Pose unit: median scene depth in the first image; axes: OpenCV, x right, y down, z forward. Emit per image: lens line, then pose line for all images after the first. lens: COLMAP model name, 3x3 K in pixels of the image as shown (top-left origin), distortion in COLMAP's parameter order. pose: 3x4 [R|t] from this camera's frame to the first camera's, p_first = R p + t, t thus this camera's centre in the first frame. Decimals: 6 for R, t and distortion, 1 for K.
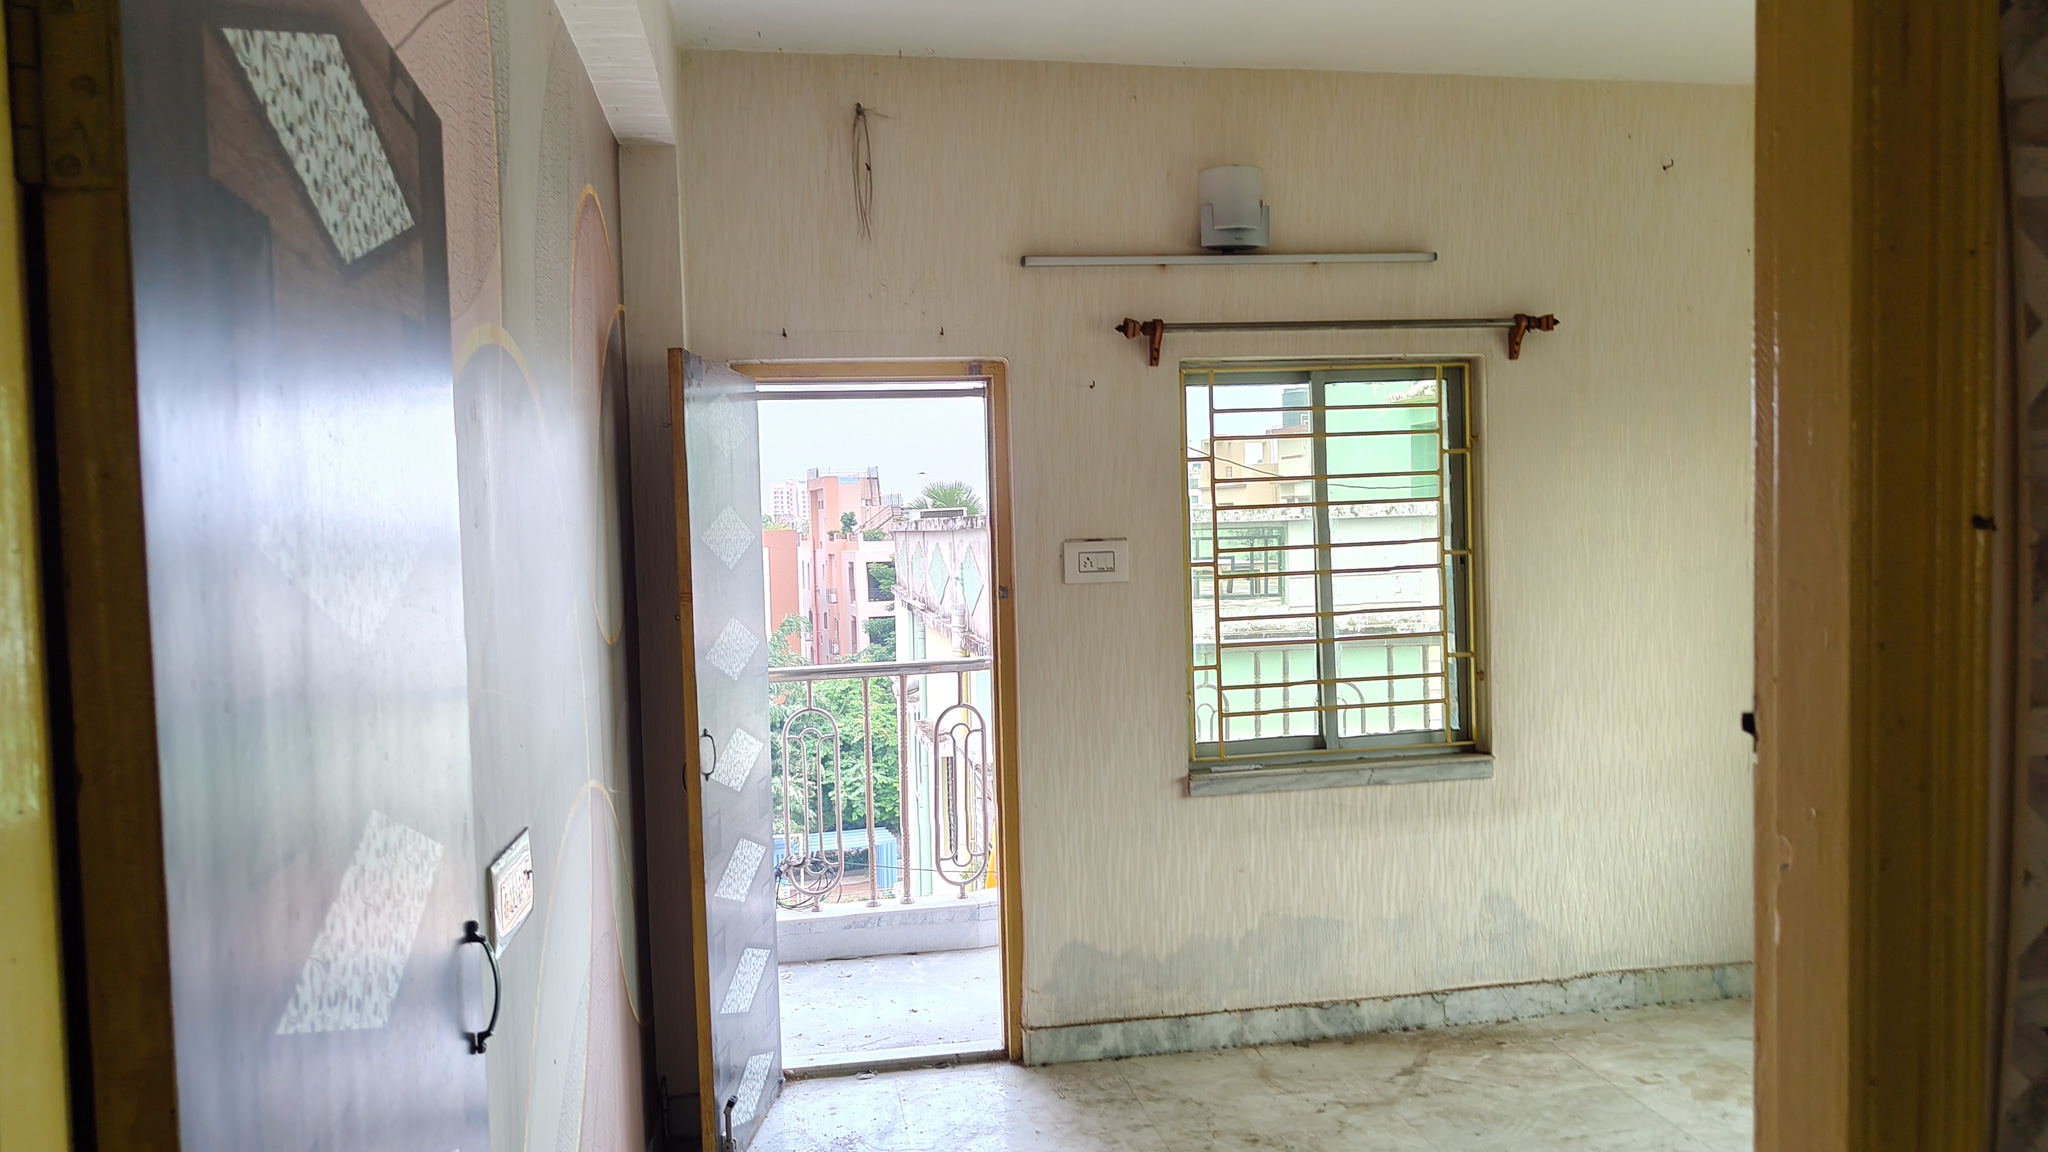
lens RADIAL K [[1453.6, 0, 1047.4], [0, 1453.6, 621.3], [0, 0, 1]] dist [0.024839, -0.032506]
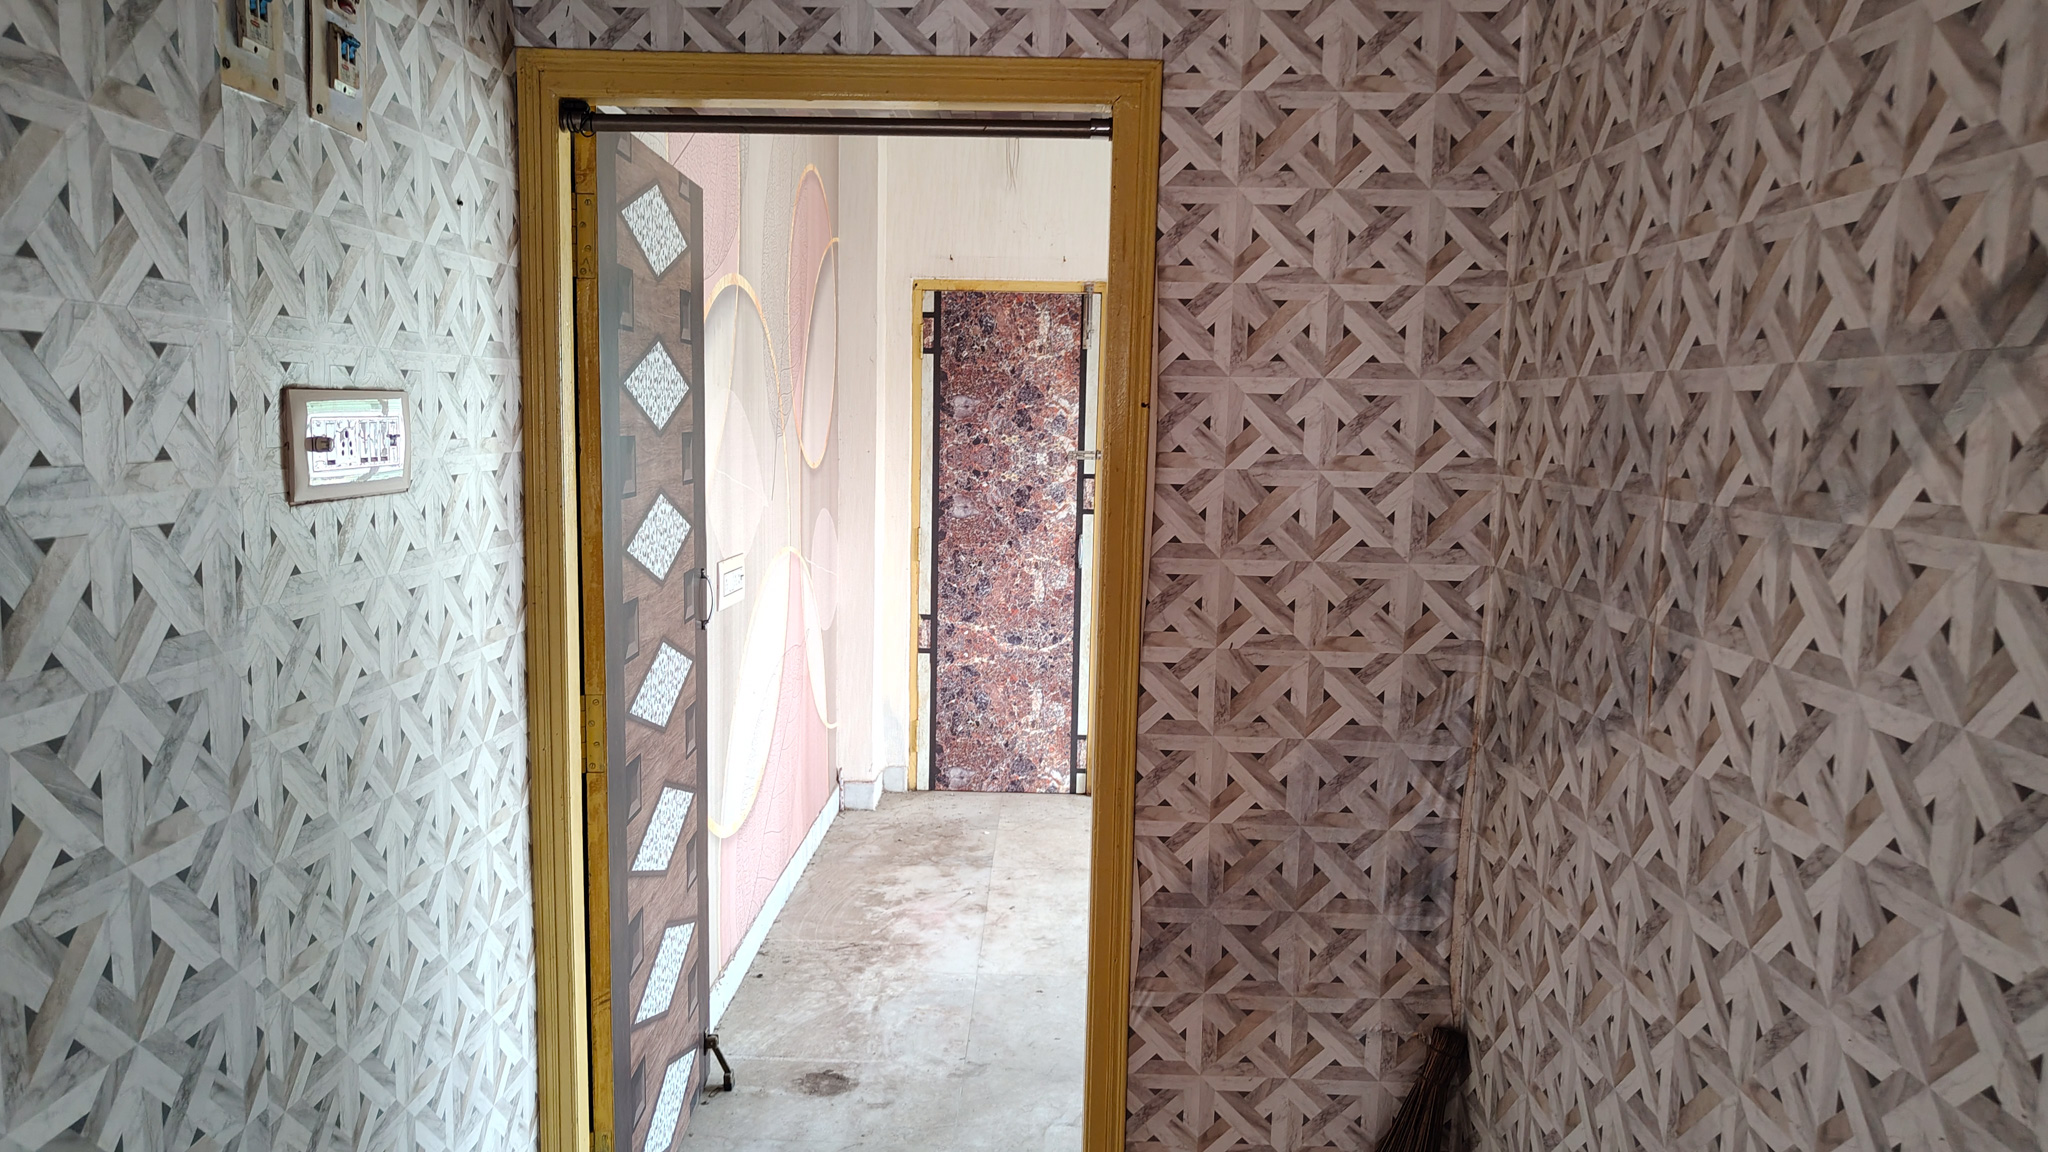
lens RADIAL K [[1453.6, 0, 1045.7], [0, 1453.6, 632.7], [0, 0, 1]] dist [0.024839, -0.032506]
pose [[0.981341, 0.078521, -0.175514, 0.170217], [-0.062967, 0.993719, 0.092504, 0.022702], [0.181675, -0.079726, 0.980121, -0.356216]]
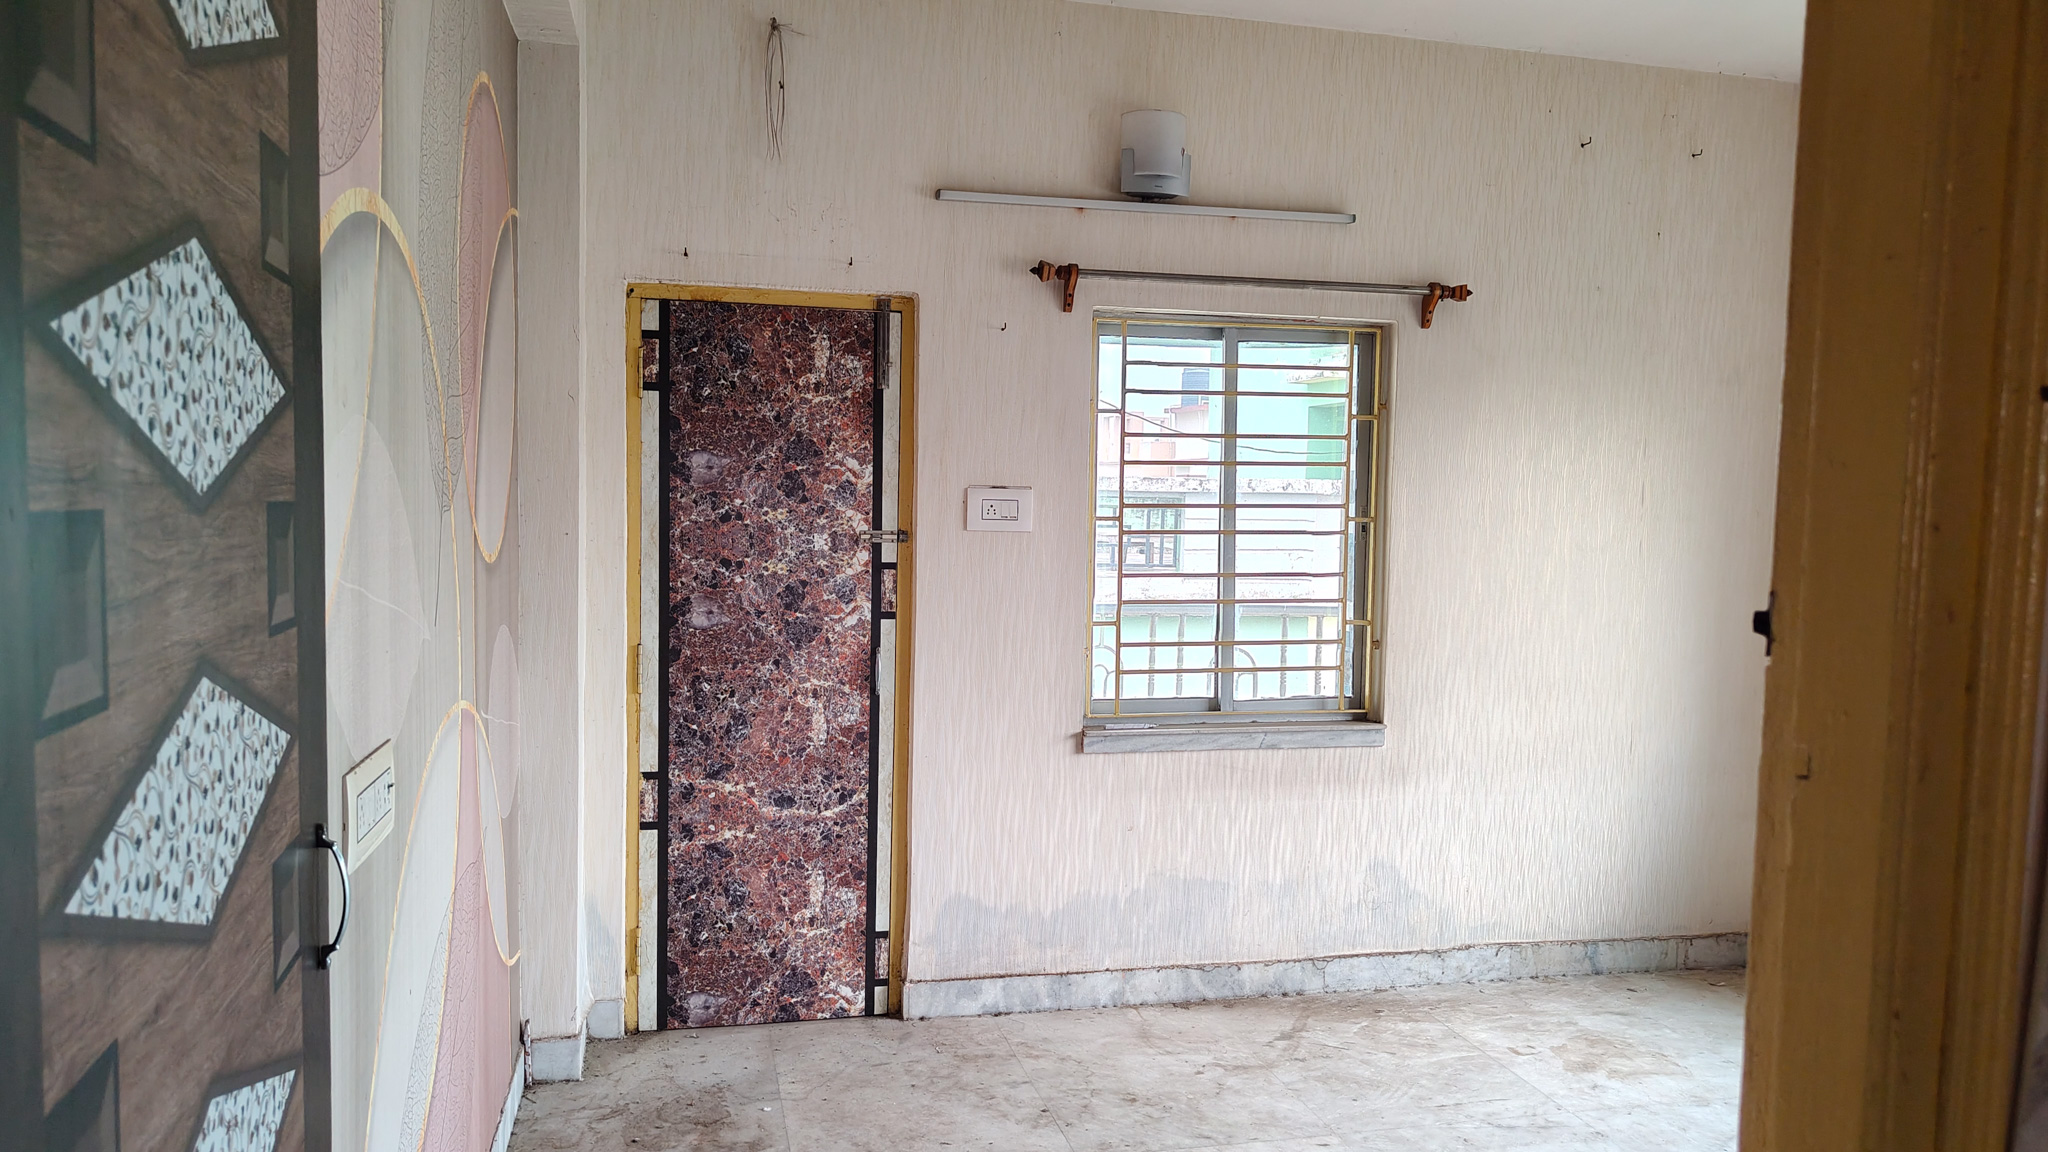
lens RADIAL K [[1453.6, 0, 1032.8], [0, 1453.6, 609.9], [0, 0, 1]] dist [0.024839, -0.032506]
pose [[0.996667, 0.046689, 0.066894, -0.005533], [-0.047672, 0.998776, 0.013178, 0.012471], [-0.066197, -0.016324, 0.997673, 0.022129]]
